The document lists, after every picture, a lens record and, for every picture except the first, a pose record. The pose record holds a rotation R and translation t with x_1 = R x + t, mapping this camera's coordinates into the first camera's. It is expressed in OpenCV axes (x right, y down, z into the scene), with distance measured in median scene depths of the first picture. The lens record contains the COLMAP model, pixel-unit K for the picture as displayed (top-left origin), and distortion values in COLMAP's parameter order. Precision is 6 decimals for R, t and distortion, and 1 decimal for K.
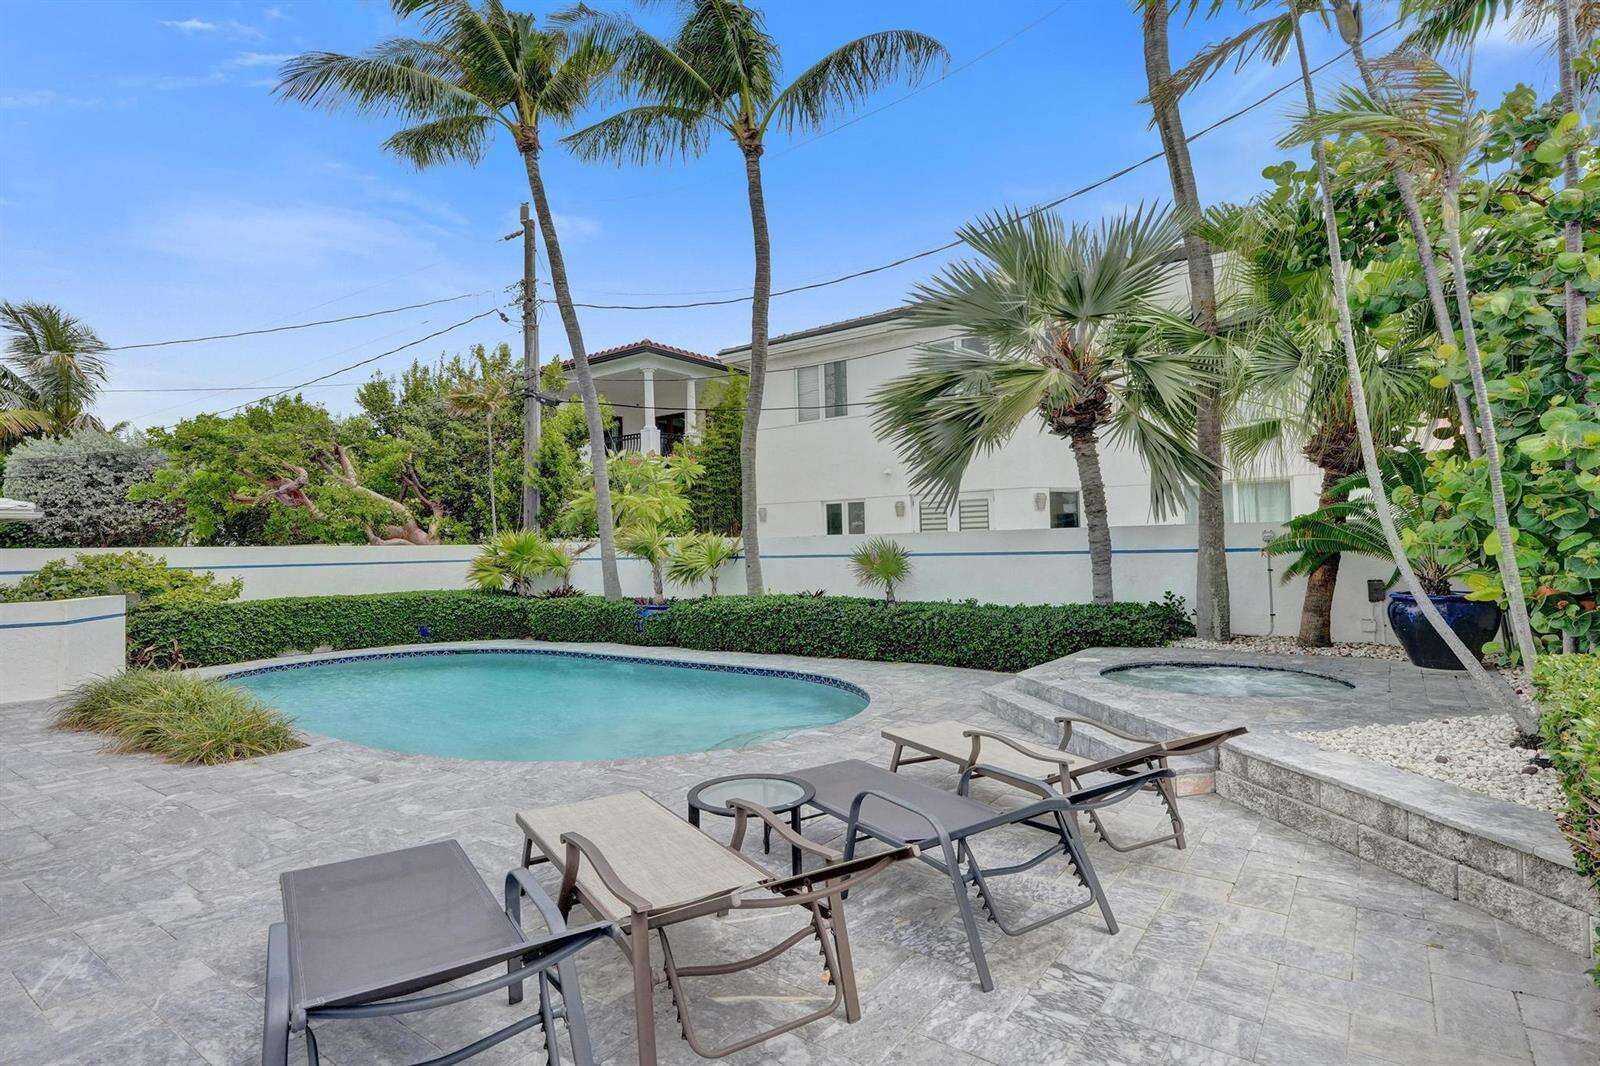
lens RADIAL K [[805.0, 0, 802.4], [0, 805.0, 535.1], [0, 0, 1]] dist [-0.007566, -0.001346]
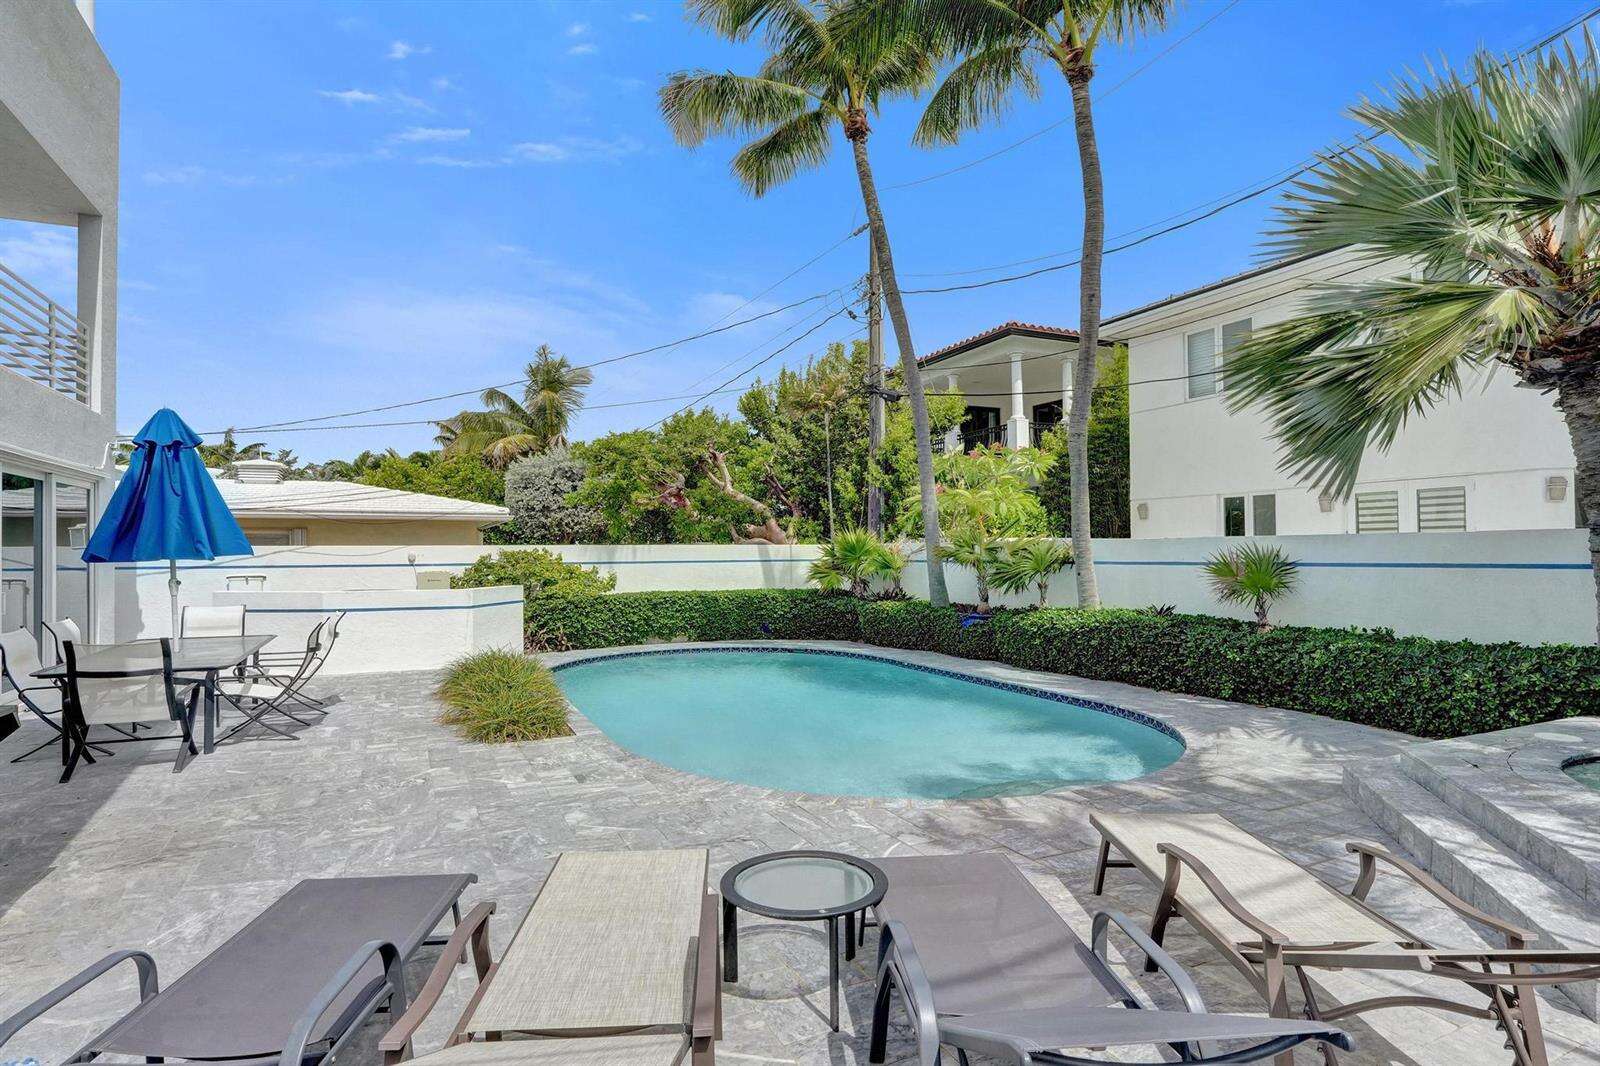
lens RADIAL K [[834.8, 0, 803.2], [0, 834.8, 541.3], [0, 0, 1]] dist [-0.002378, -0.002769]
pose [[0.879048, 0.006967, -0.476682, 0.101551], [-0.002418, 0.999946, 0.010155, -0.003539], [0.476726, -0.007774, 0.879017, 0.098634]]
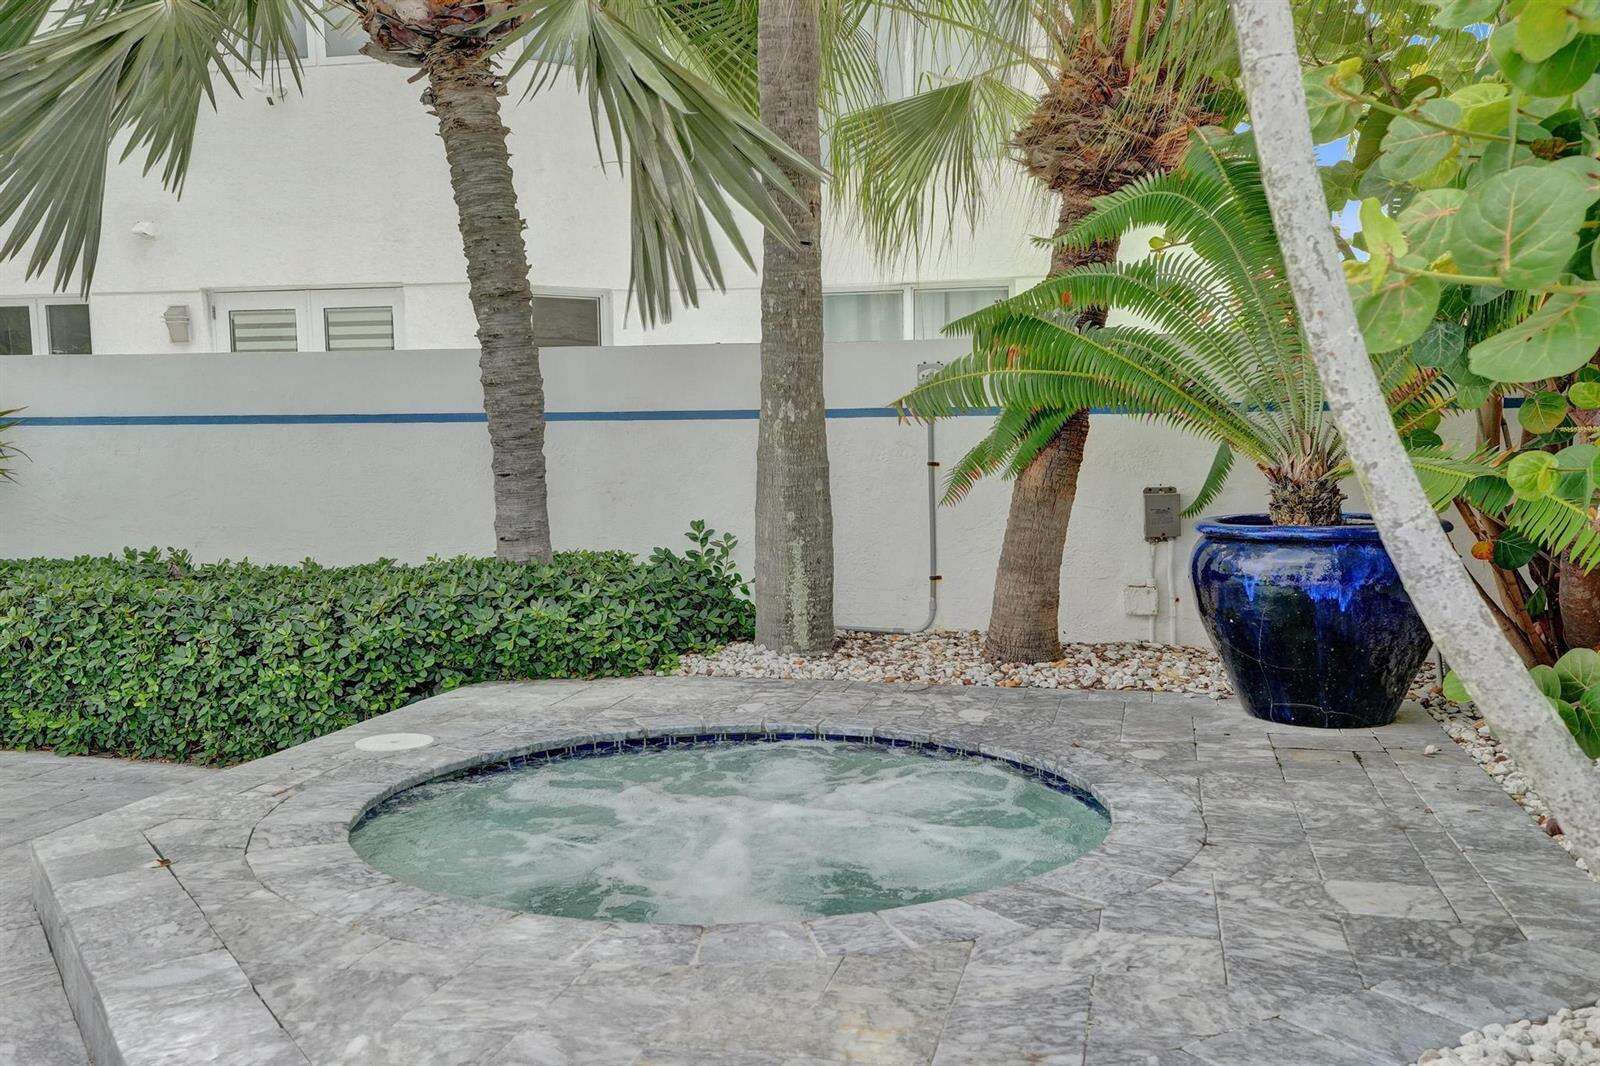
lens RADIAL K [[1425.5, 0, 801.0], [0, 1425.5, 577.5], [0, 0, 1]] dist [0.090360, 0.000402]
pose [[0.924917, -0.026705, 0.379231, 0.206872], [-0.014160, 0.994418, 0.104562, 0.021309], [-0.379906, -0.102081, 0.919375, 0.303980]]
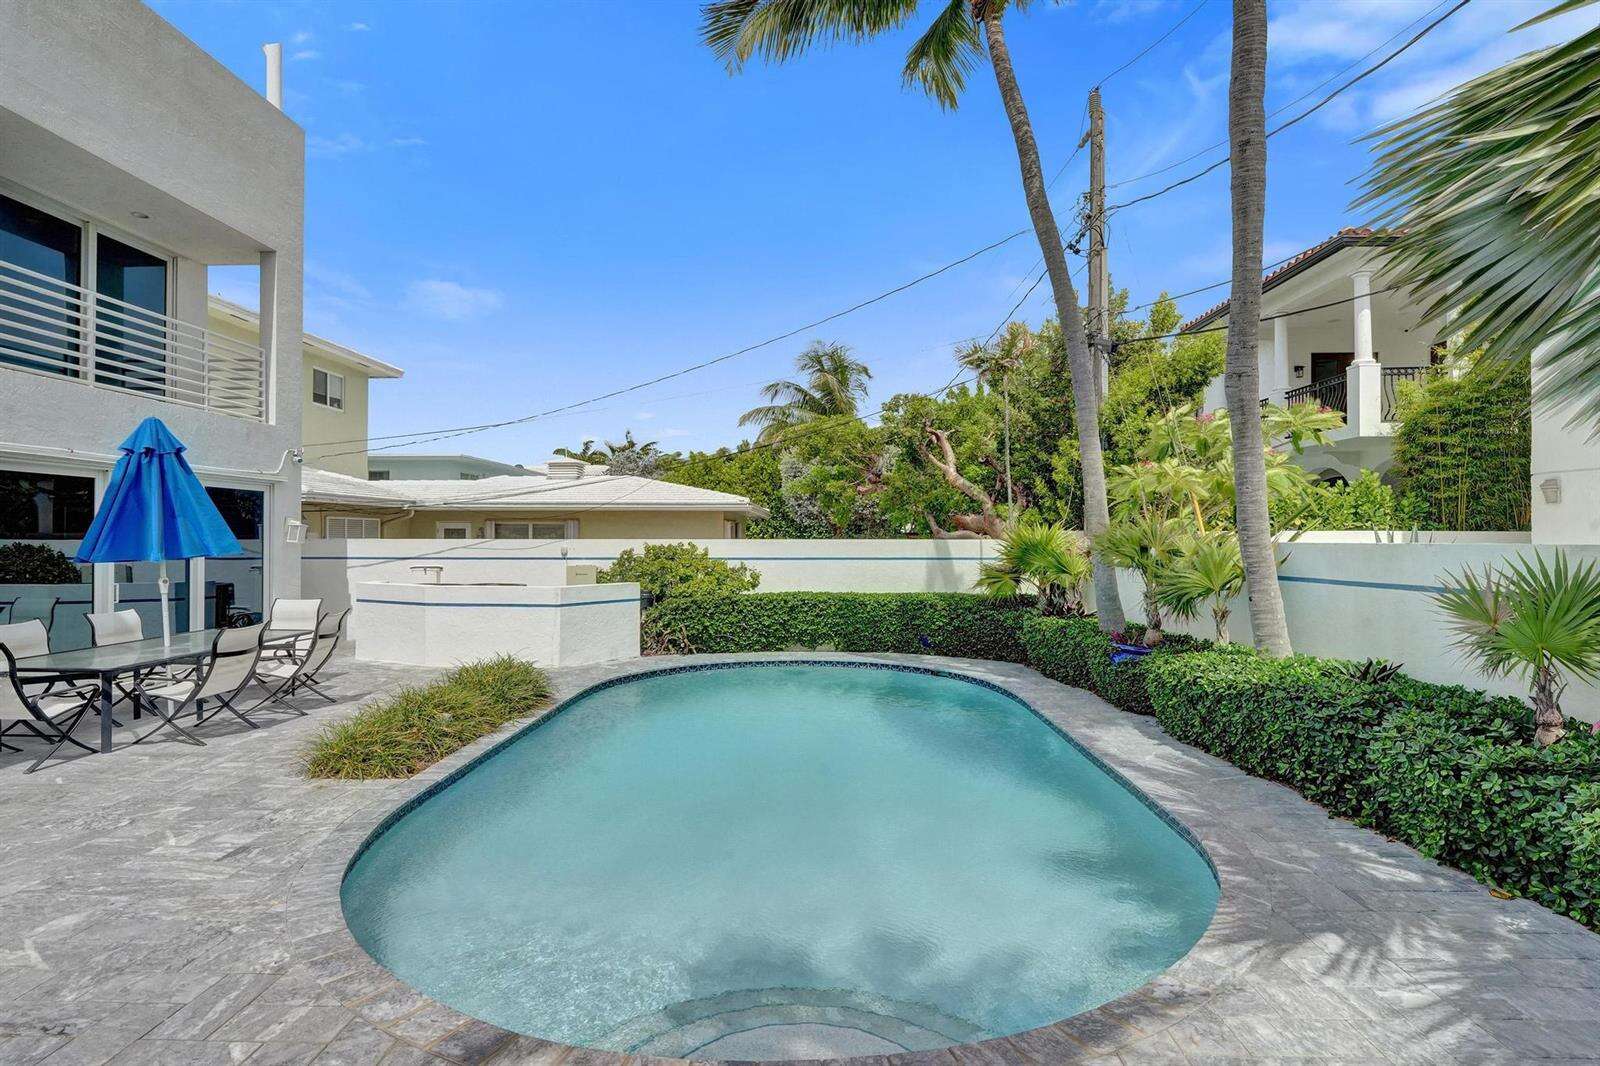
lens RADIAL K [[834.8, 0, 803.2], [0, 834.8, 541.3], [0, 0, 1]] dist [-0.002378, -0.002769]
pose [[0.570792, 0.023618, -0.820755, 0.225466], [0.001410, 0.999557, 0.029743, -0.016096], [0.821093, -0.018134, 0.570506, 0.477419]]
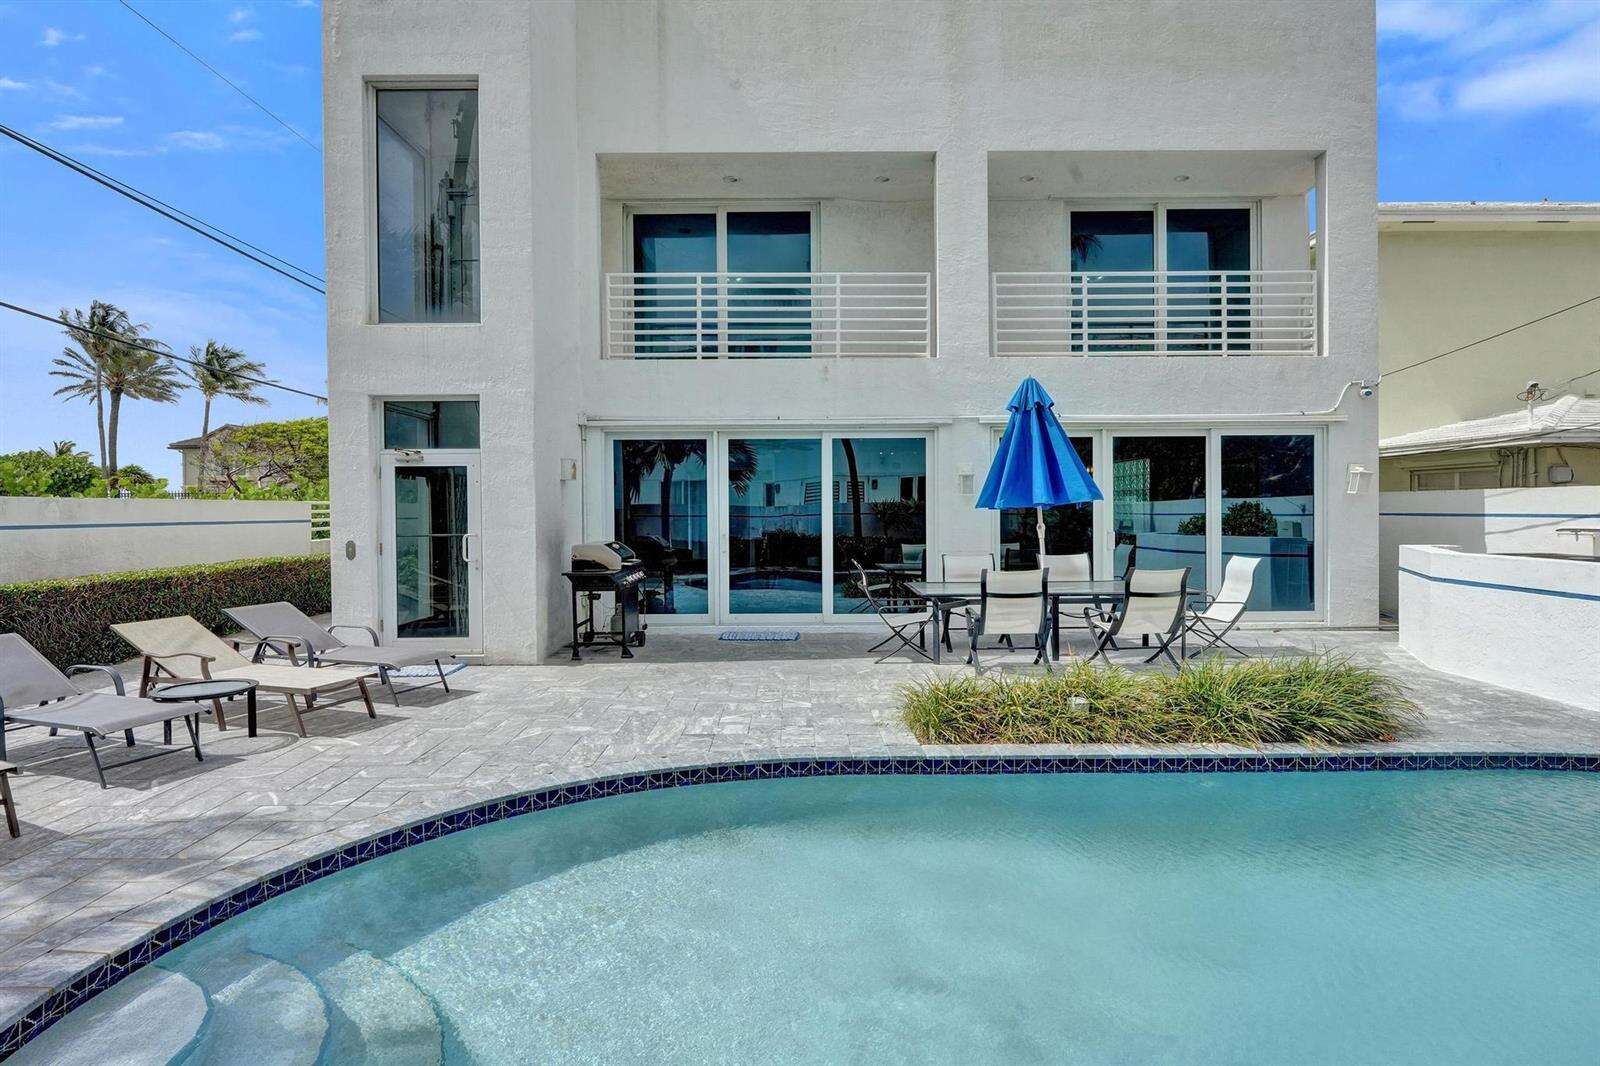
lens RADIAL K [[847.6, 0, 795.5], [0, 847.6, 525.7], [0, 0, 1]] dist [-0.003947, -0.001928]
pose [[-0.806206, 0.035702, -0.590556, -0.012315], [0.032020, 0.999348, 0.016704, 0.015670], [0.590767, -0.005443, -0.806824, 0.916832]]
